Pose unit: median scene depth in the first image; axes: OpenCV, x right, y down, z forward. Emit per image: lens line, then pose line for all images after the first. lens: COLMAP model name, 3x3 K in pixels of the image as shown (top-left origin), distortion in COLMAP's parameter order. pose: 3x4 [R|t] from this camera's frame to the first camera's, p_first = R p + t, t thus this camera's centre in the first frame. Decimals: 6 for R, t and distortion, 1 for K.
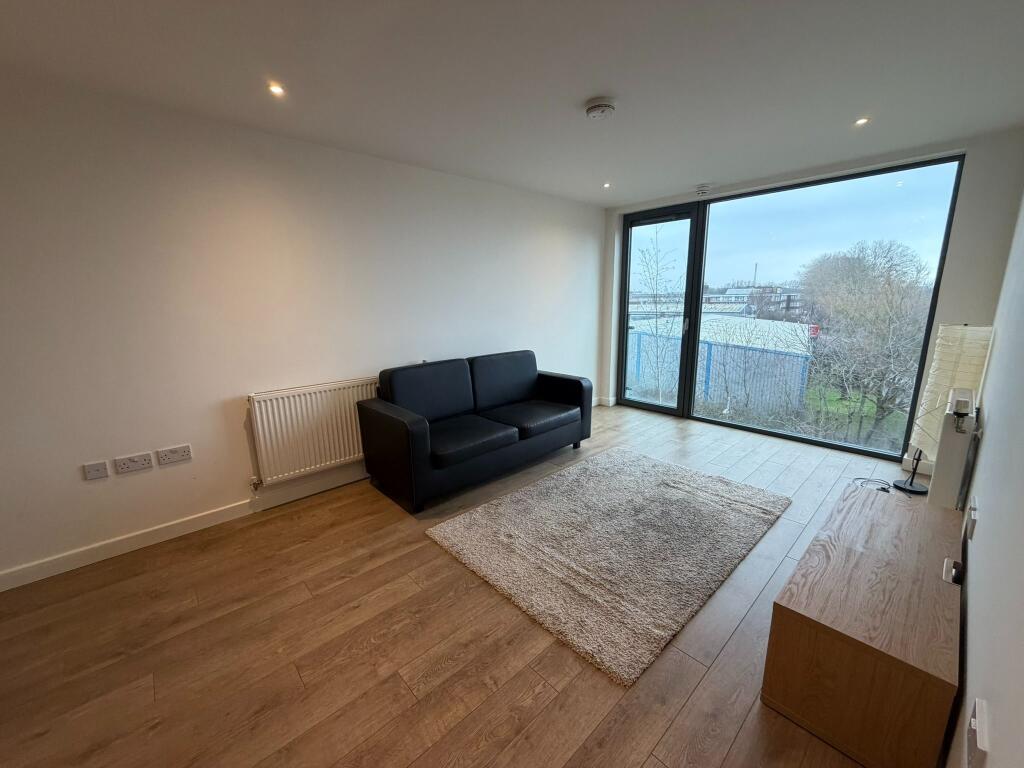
lens RADIAL K [[404.0, 0, 512.0], [0, 404.0, 384.0], [0, 0, 1]] dist [-0.000353, 0.000027]
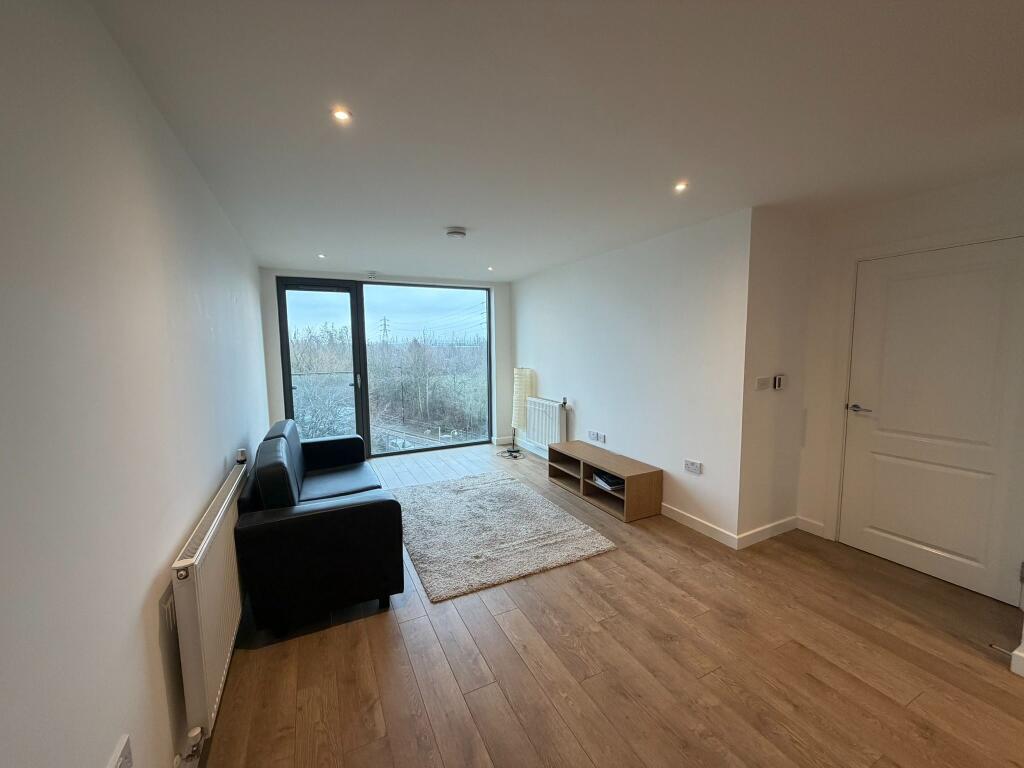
lens RADIAL K [[394.2, 0, 512.0], [0, 394.2, 384.0], [0, 0, 1]] dist [0.000405, 0.000080]
pose [[0.294264, -0.082551, 0.952152, -0.926893], [0.206211, 0.978280, 0.021086, -0.114414], [-0.933212, 0.190139, 0.304896, 0.398002]]
